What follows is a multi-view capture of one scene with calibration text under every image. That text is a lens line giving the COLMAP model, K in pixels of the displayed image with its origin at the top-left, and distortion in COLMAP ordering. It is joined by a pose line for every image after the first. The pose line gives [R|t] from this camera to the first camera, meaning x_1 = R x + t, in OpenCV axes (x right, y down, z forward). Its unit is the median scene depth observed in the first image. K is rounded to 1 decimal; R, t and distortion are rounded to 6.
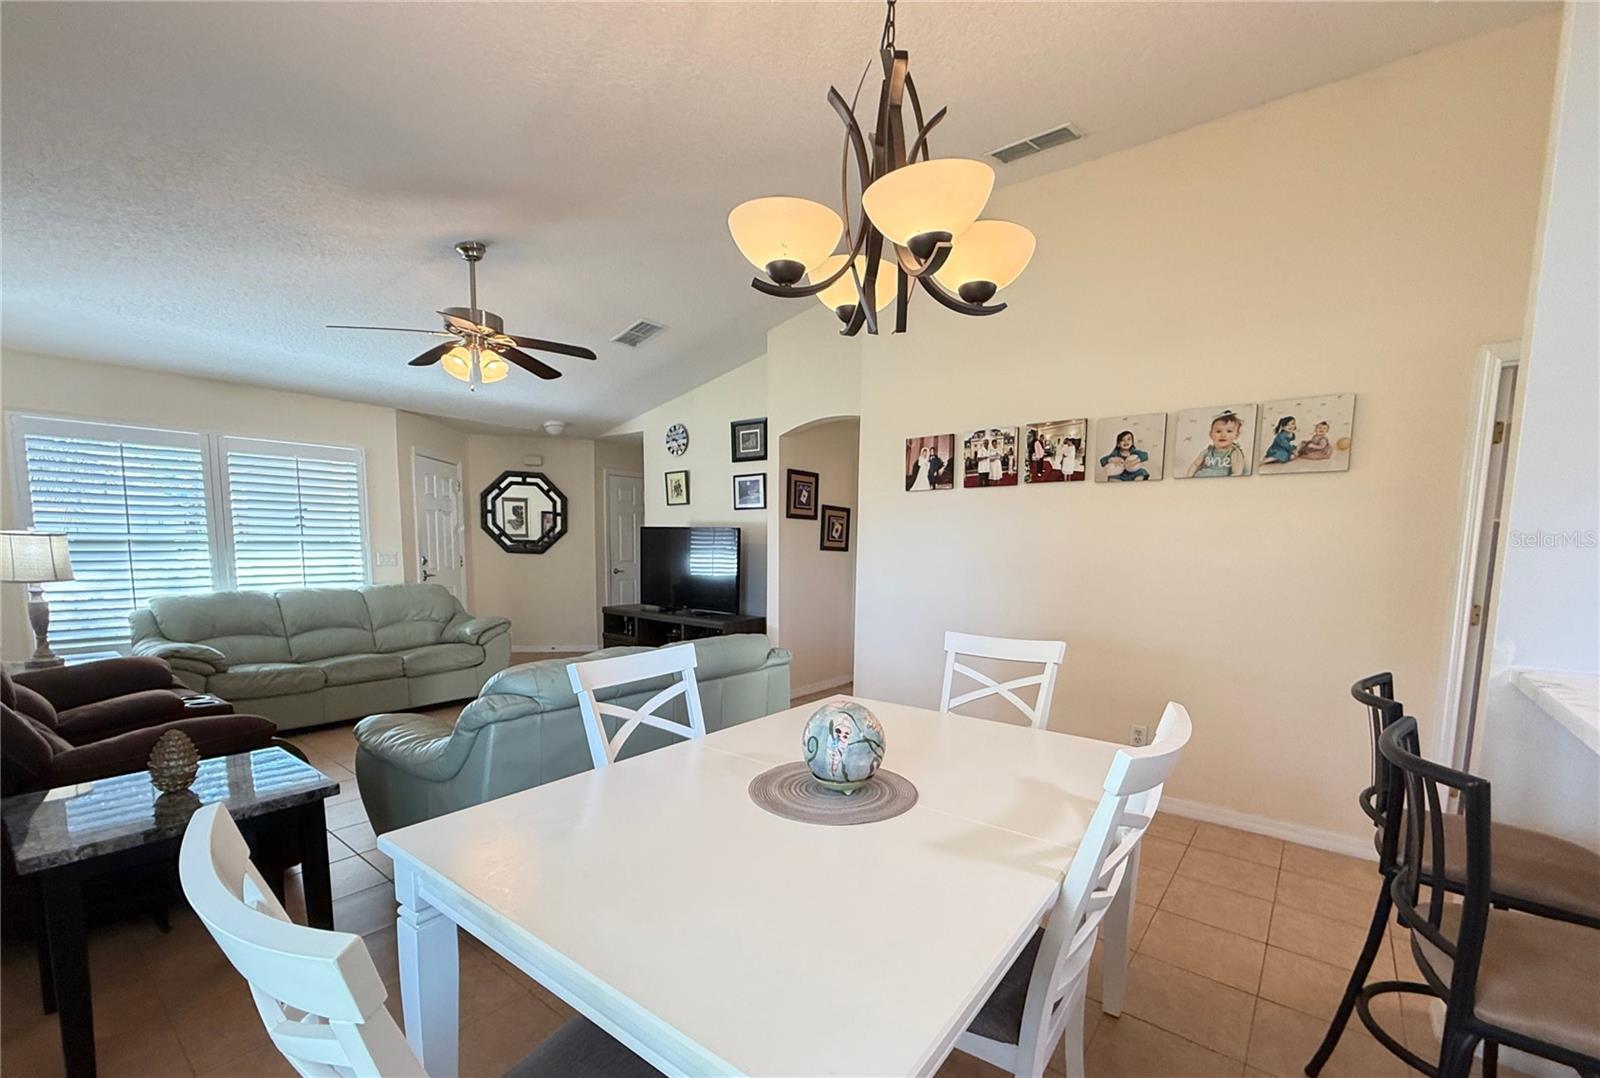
lens RADIAL K [[667.7, 0, 816.6], [0, 667.7, 614.8], [0, 0, 1]] dist [-0.000478, 0.000557]
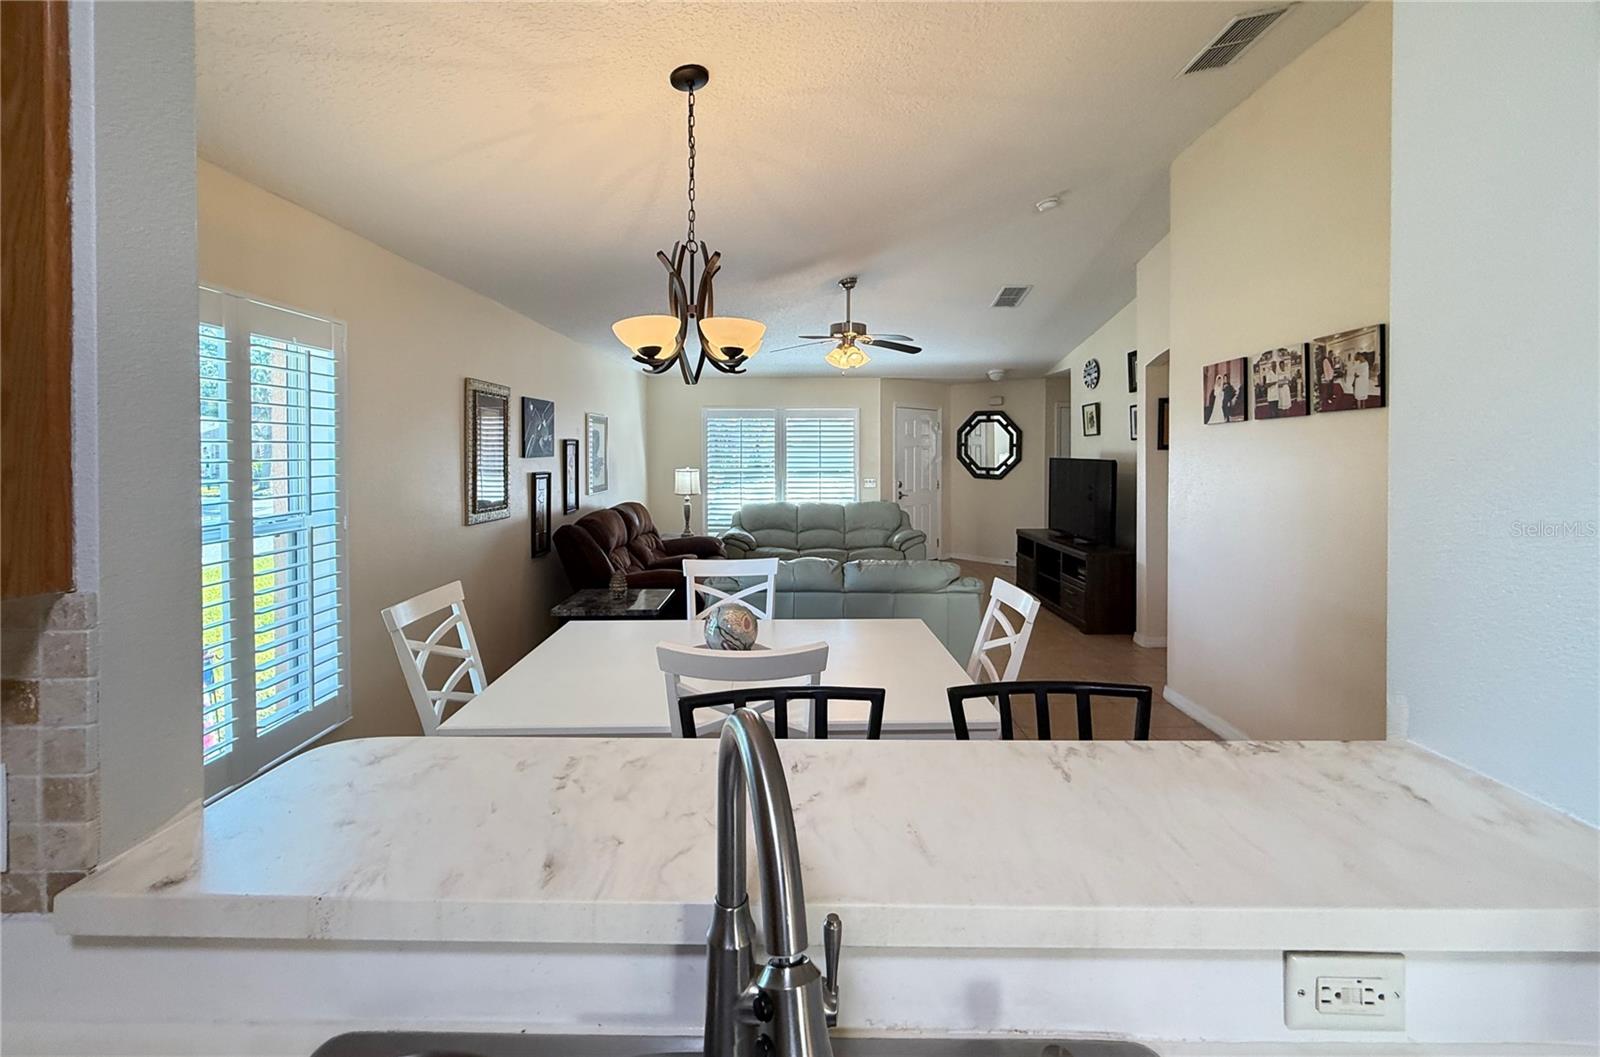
lens RADIAL K [[645.1, 0, 791.9], [0, 645.1, 456.1], [0, 0, 1]] dist [-0.007027, -0.000500]
pose [[0.605719, -0.011526, -0.795595, 0.355711], [-0.076947, 0.994360, -0.072988, -0.029376], [0.791949, 0.105428, 0.601416, 0.045674]]
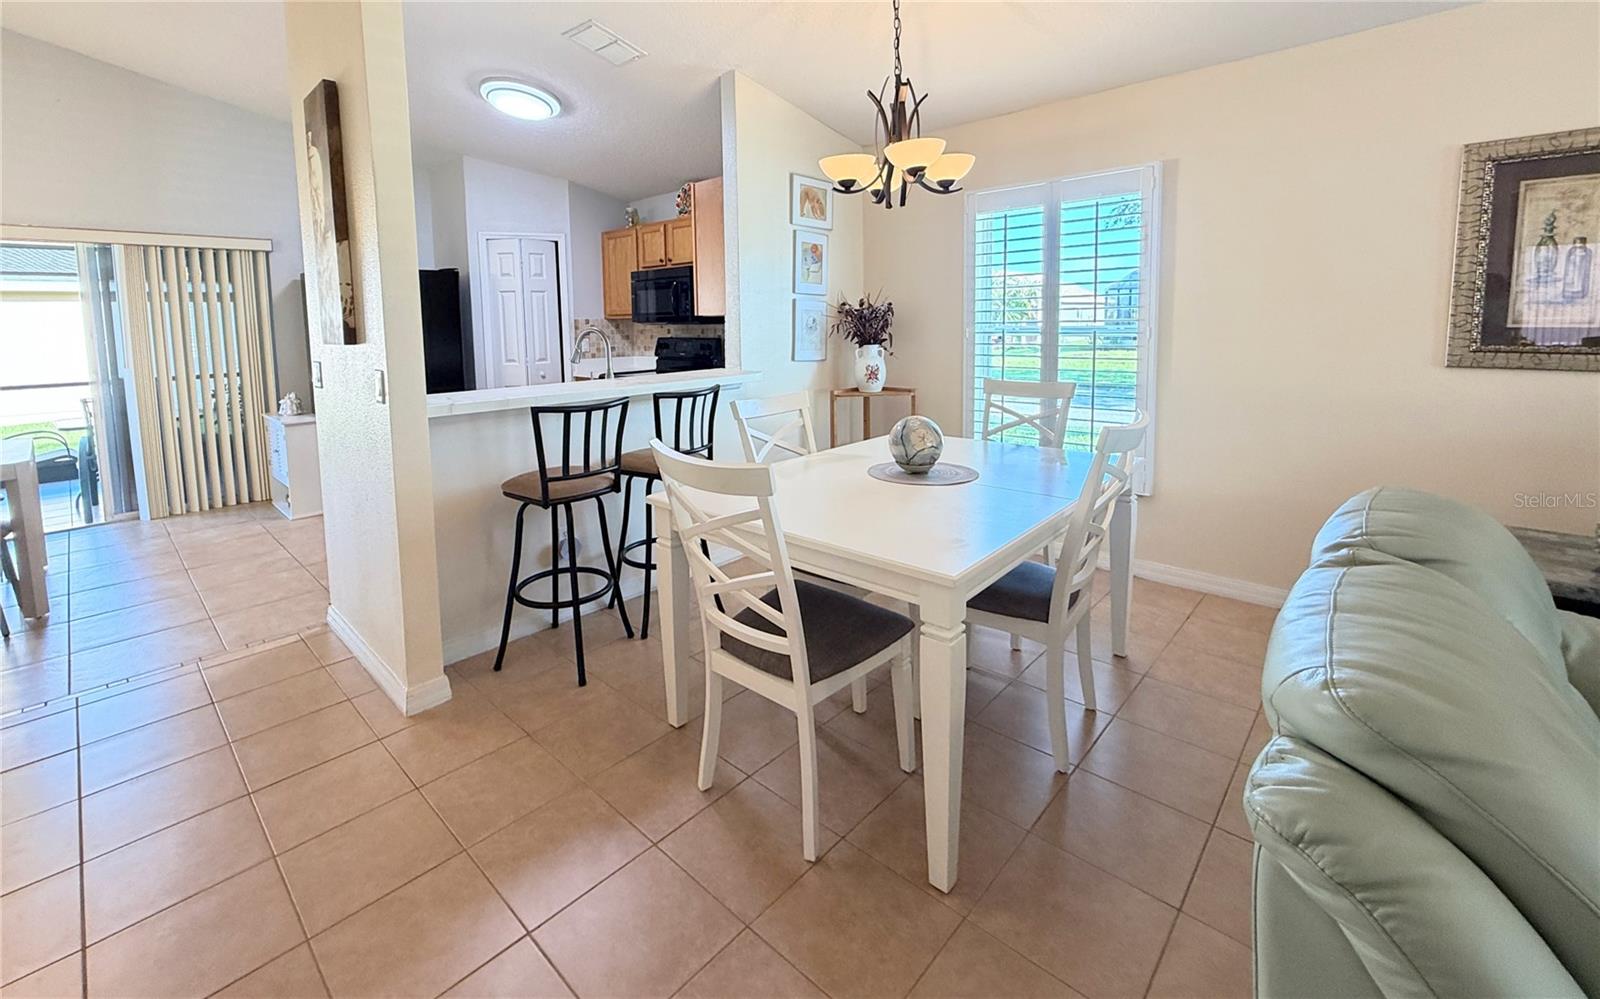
lens RADIAL K [[670.6, 0, 763.3], [0, 670.6, 377.6], [0, 0, 1]] dist [-0.000633, 0.000280]
pose [[-0.994444, -0.006144, 0.105087, 0.060227], [0.014533, 0.980722, 0.194865, -0.071897], [-0.104259, 0.195310, -0.975184, 0.681462]]
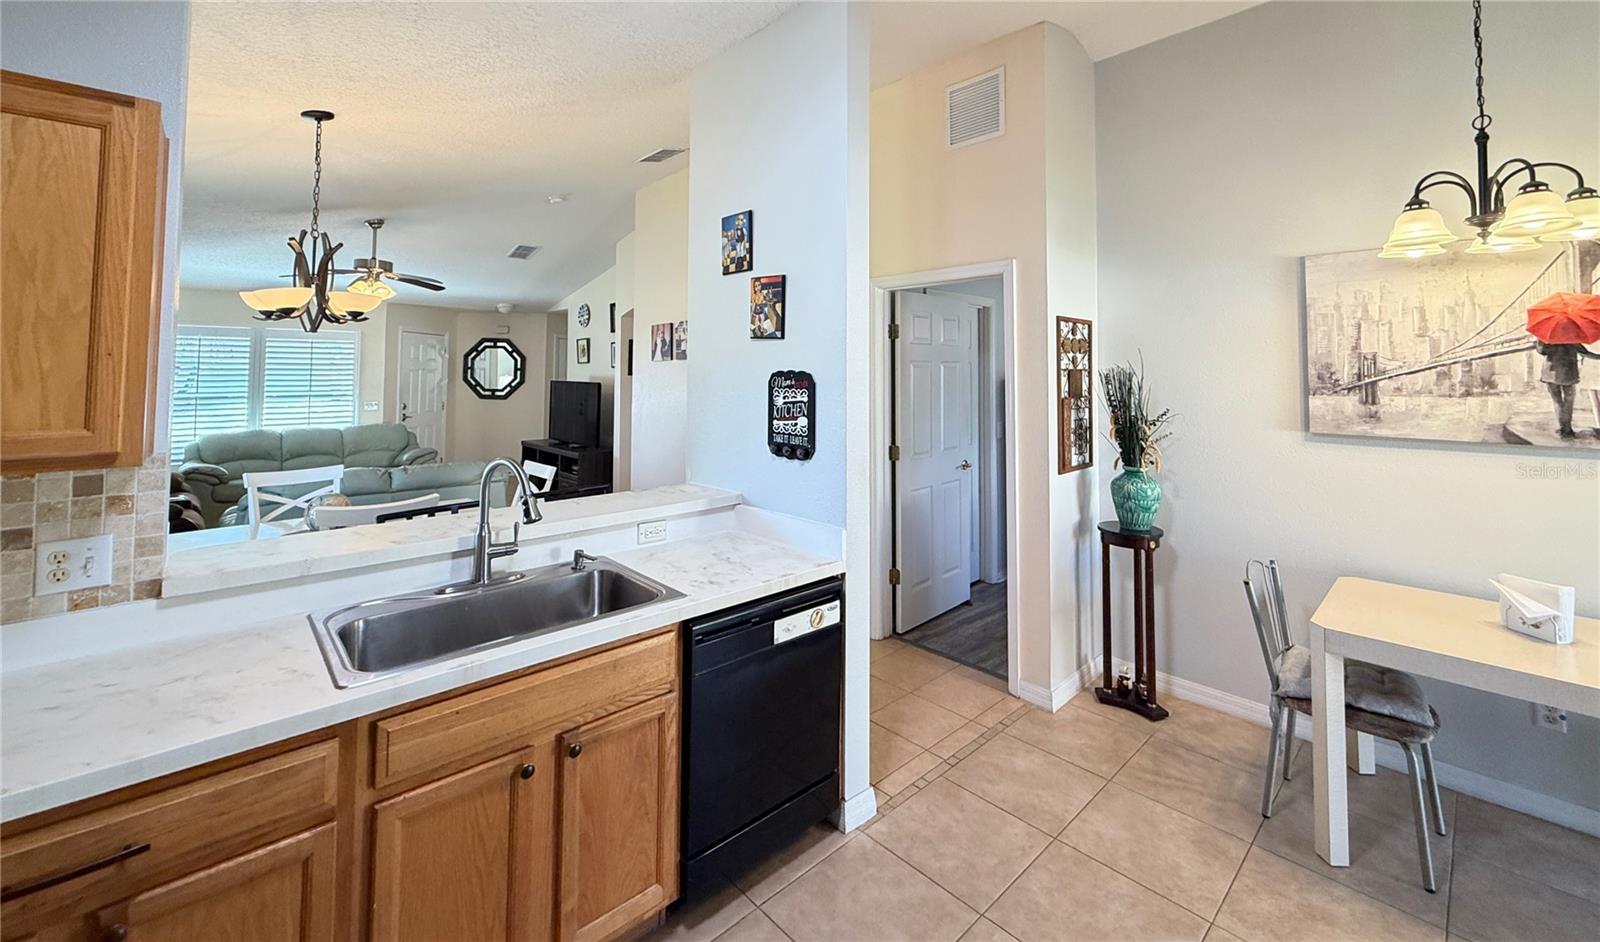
lens RADIAL K [[655.4, 0, 783.8], [0, 655.4, 346.5], [0, 0, 1]] dist [0.003428, 0.000196]
pose [[0.982607, -0.017948, -0.184830, 0.489057], [-0.010447, 0.988399, -0.151519, -0.008118], [0.185406, 0.150814, 0.971020, -0.209730]]
